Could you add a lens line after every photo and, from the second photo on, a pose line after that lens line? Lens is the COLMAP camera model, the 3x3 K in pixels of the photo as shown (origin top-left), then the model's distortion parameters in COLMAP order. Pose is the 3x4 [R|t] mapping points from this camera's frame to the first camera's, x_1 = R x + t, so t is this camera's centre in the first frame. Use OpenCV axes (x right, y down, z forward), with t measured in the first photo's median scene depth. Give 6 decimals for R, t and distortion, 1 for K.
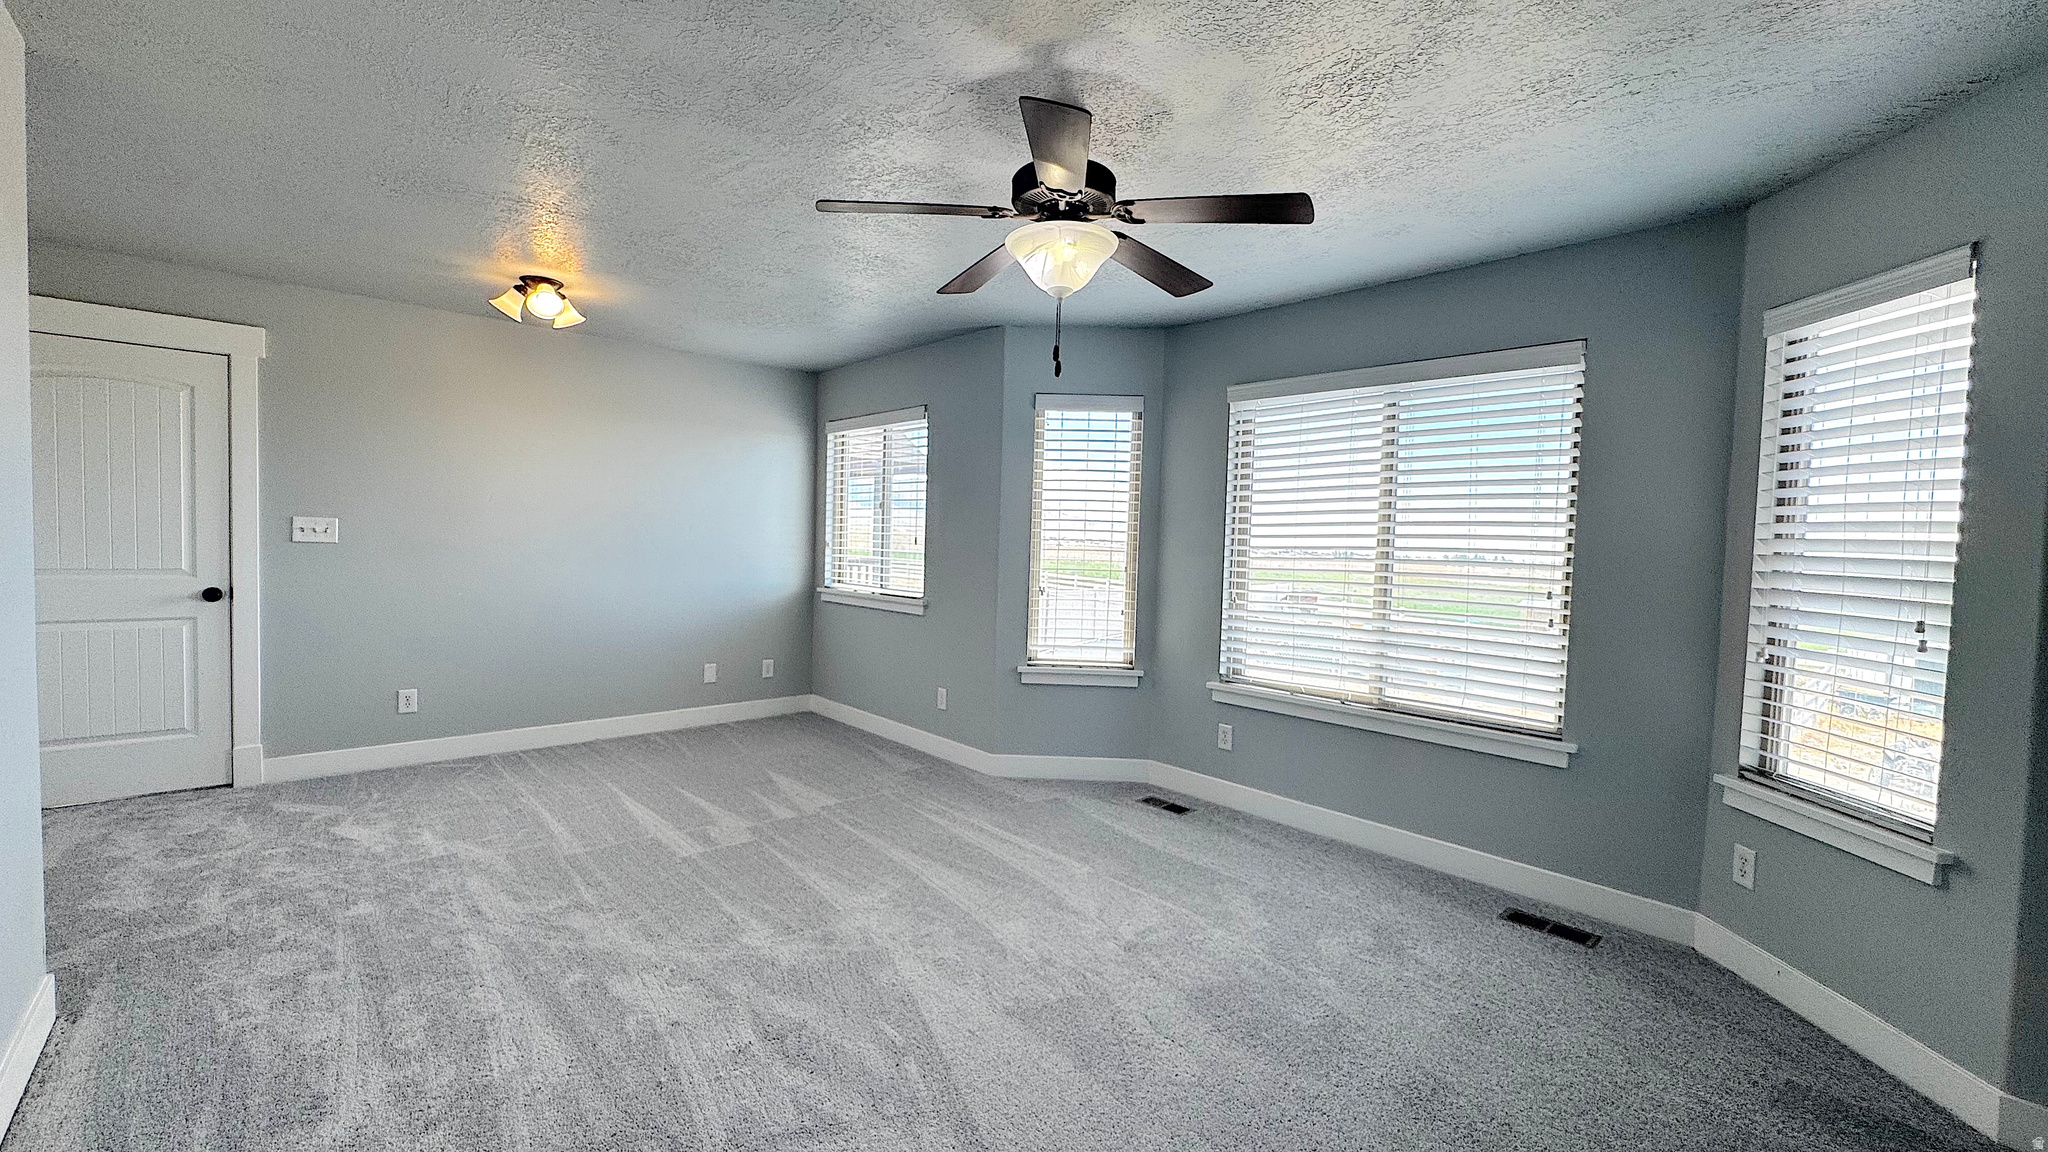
lens RADIAL K [[818.3, 0, 1024.0], [0, 818.3, 576.0], [0, 0, 1]] dist [-0.002845, 0.000045]
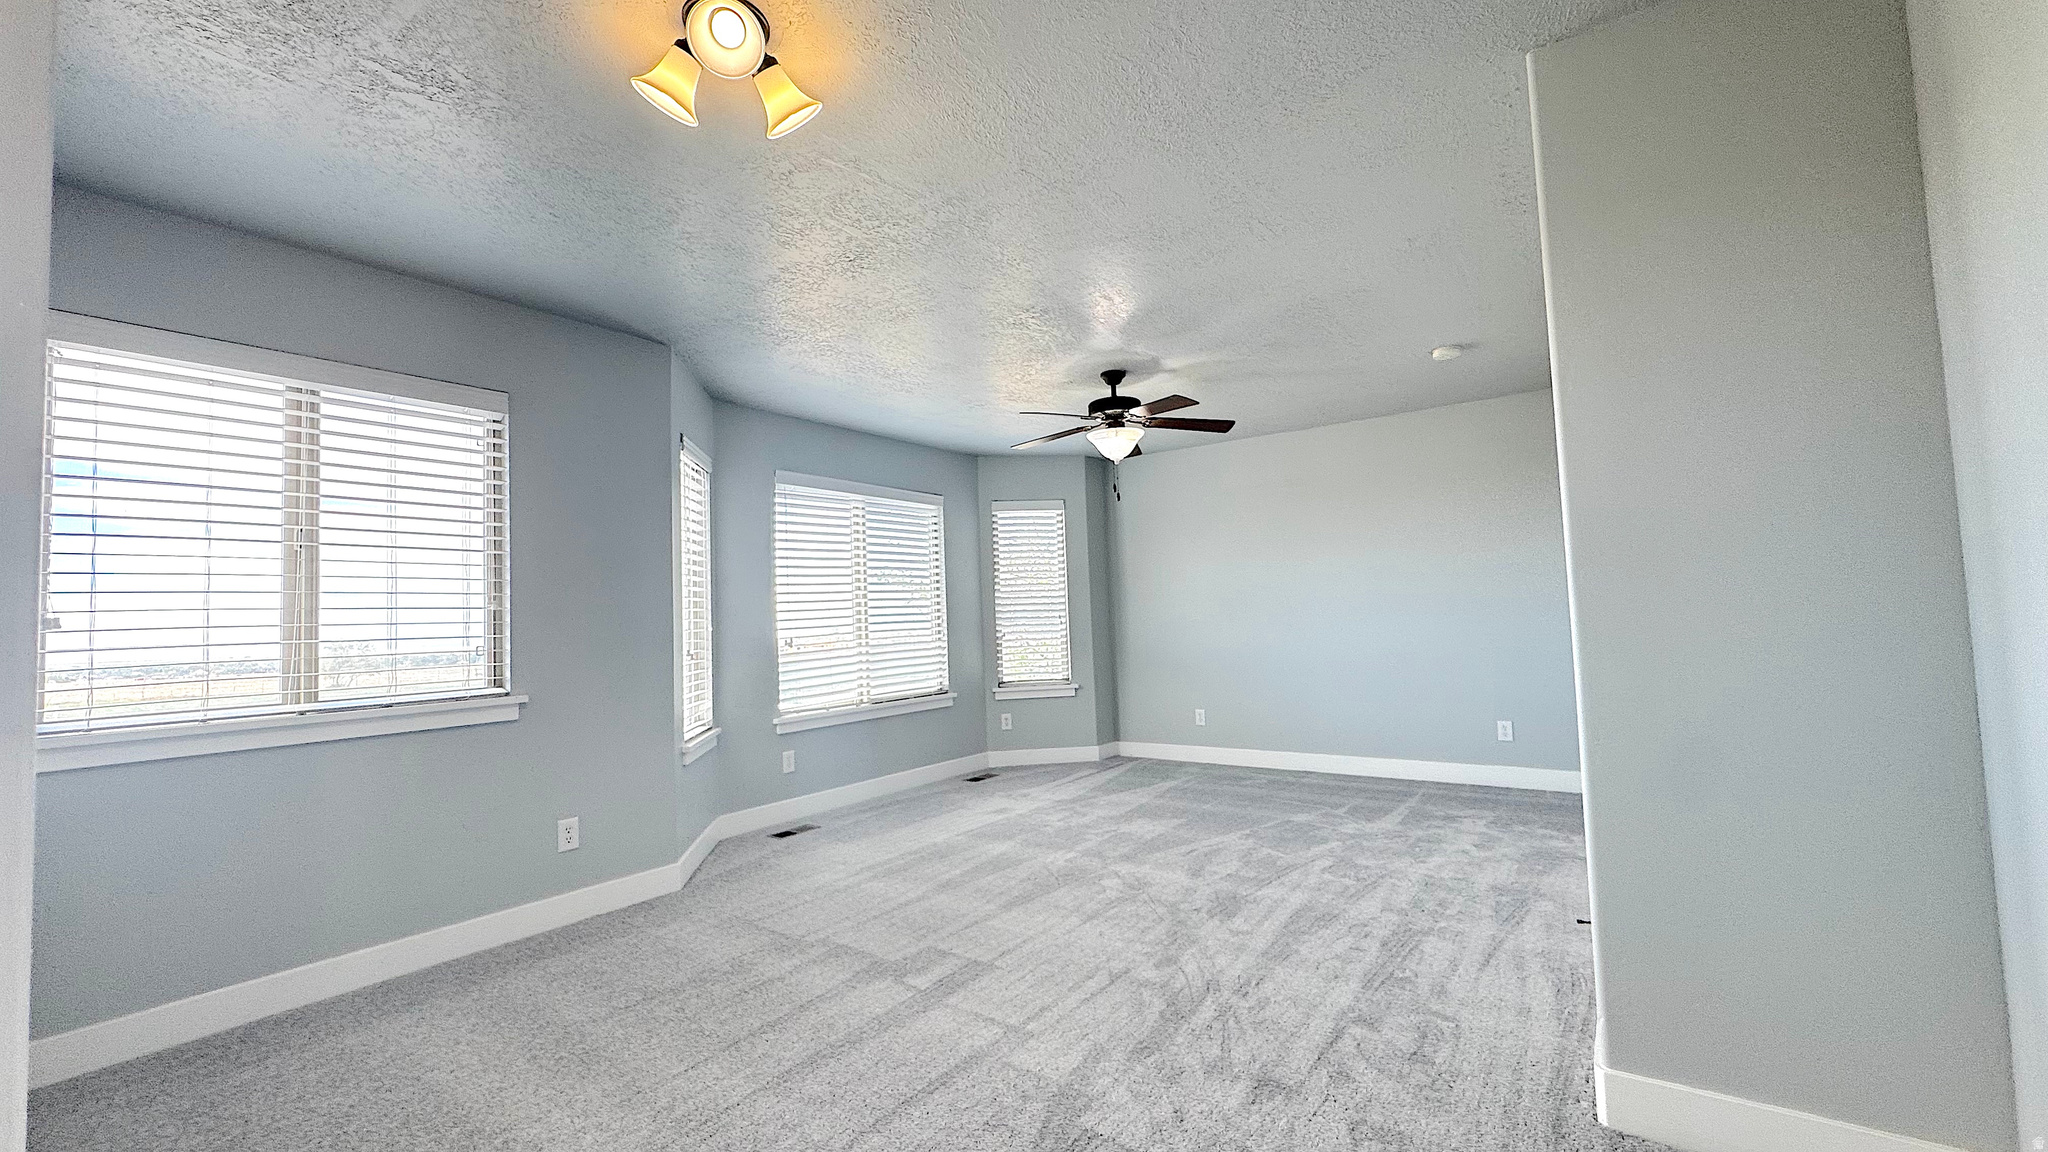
lens RADIAL K [[818.3, 0, 1024.0], [0, 818.3, 576.0], [0, 0, 1]] dist [-0.002845, 0.000045]
pose [[-0.194032, 0.028470, 0.980582, -1.320479], [0.074207, 0.997141, -0.014267, -0.039365], [-0.978184, 0.069997, -0.195590, 1.171042]]
